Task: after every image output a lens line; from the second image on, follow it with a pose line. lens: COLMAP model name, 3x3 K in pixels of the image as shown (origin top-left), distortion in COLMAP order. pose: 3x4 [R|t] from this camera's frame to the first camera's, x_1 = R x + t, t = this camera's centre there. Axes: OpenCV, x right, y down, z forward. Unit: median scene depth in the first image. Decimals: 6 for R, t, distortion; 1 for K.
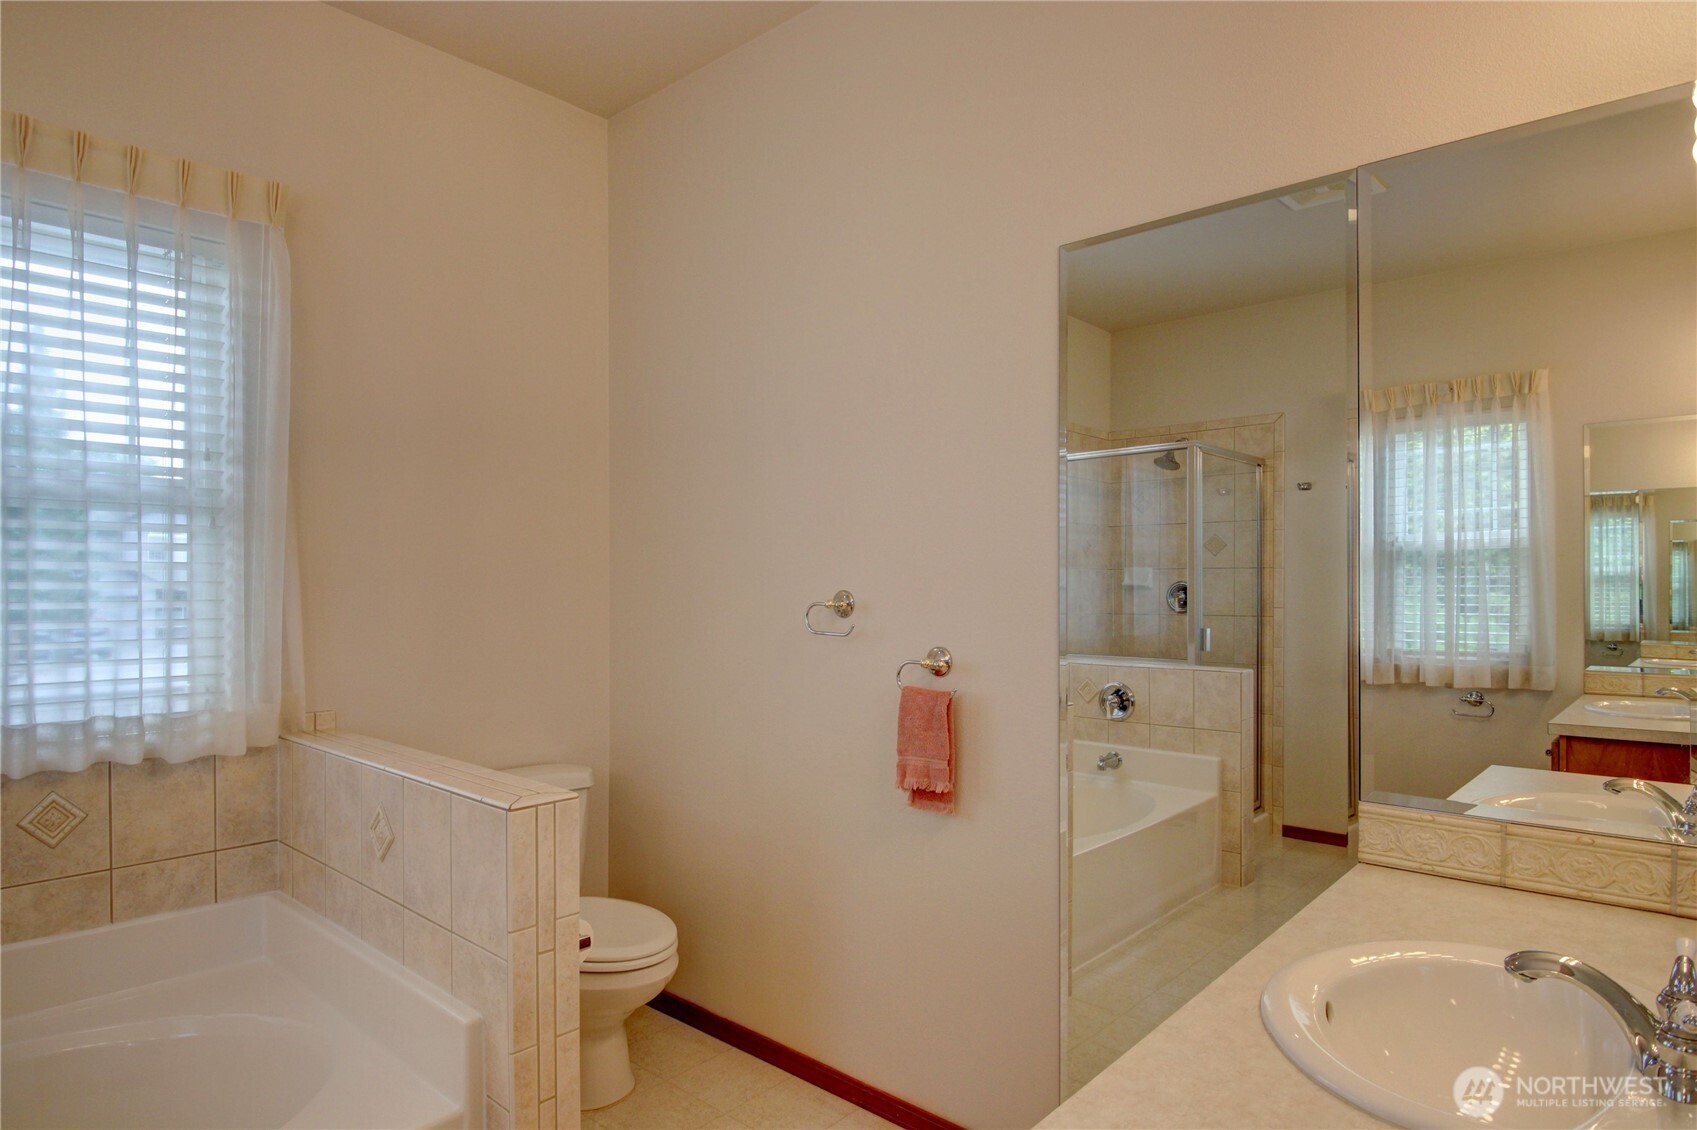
lens RADIAL K [[983.6, 0, 844.2], [0, 983.6, 596.5], [0, 0, 1]] dist [-0.003697, -0.001776]
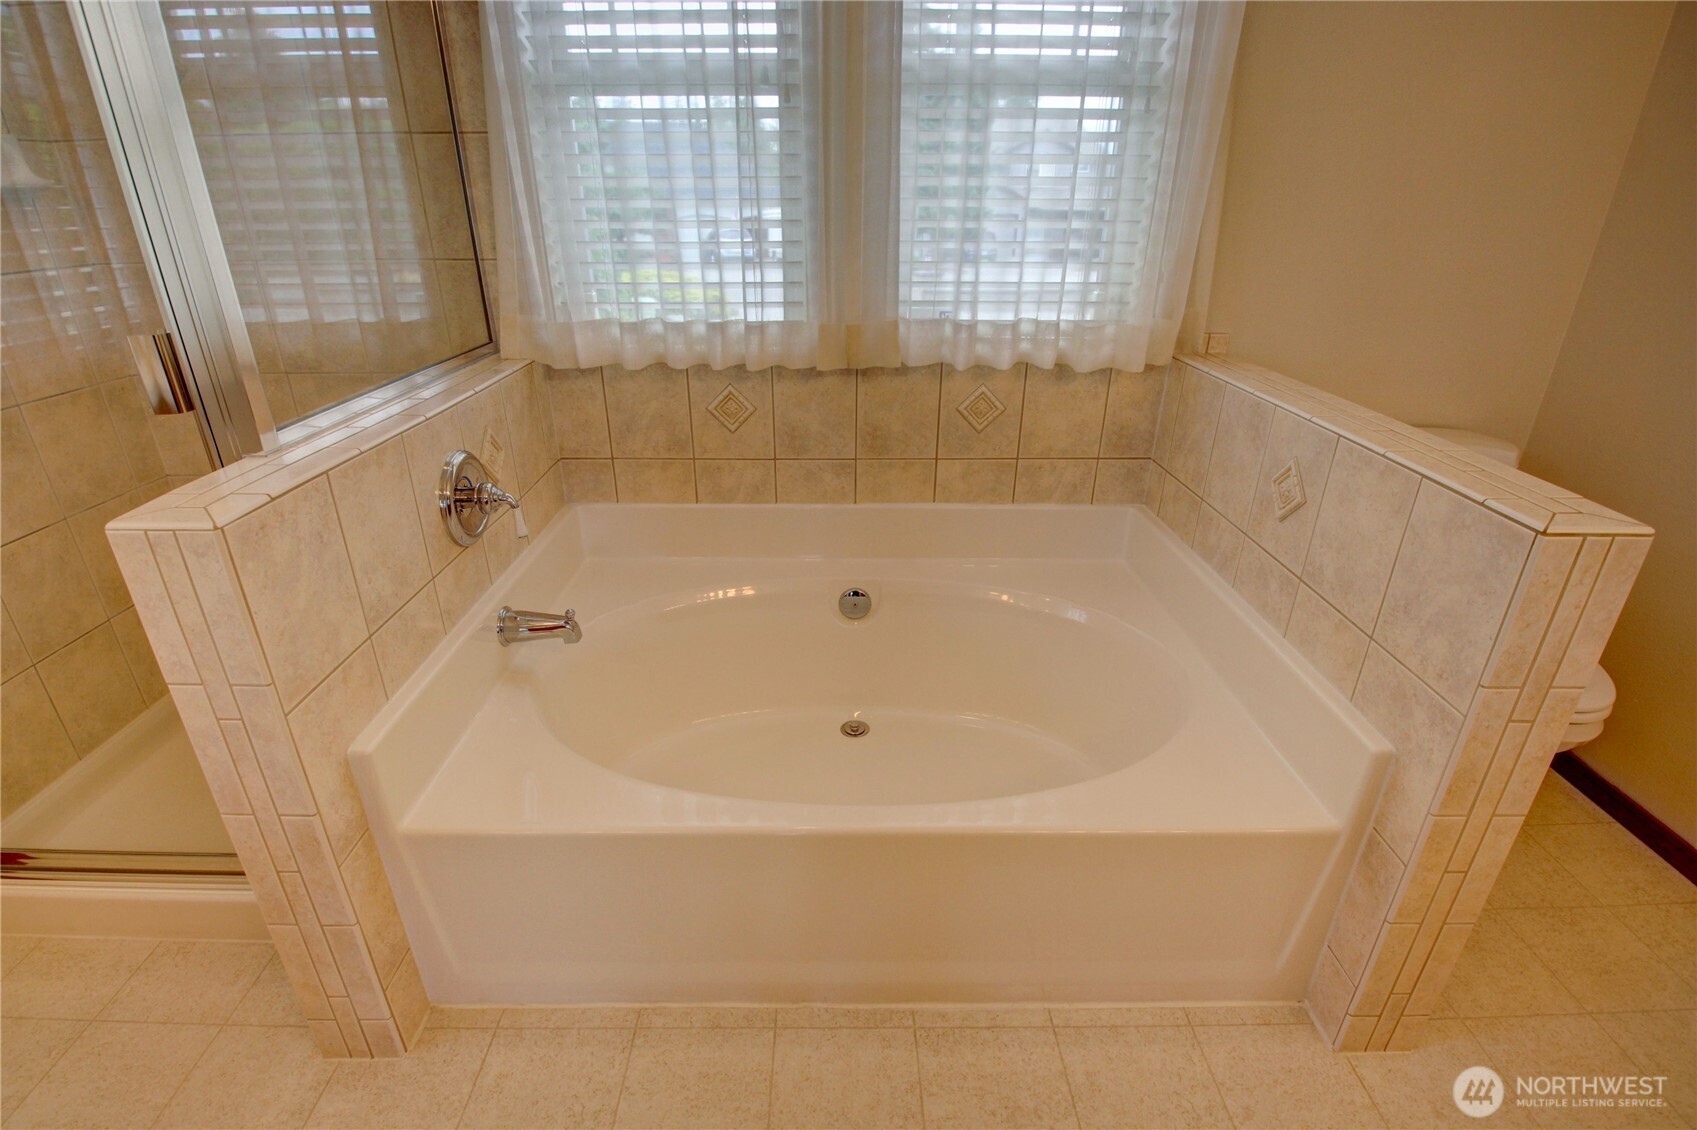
lens RADIAL K [[787.6, 0, 848.5], [0, 787.6, 565.0], [0, 0, 1]] dist [-0.052677, 0.000025]
pose [[0.697403, 0.296938, -0.652270, -0.259284], [-0.006020, 0.912524, 0.408979, 0.022303], [0.716654, -0.281297, 0.638184, 0.252011]]
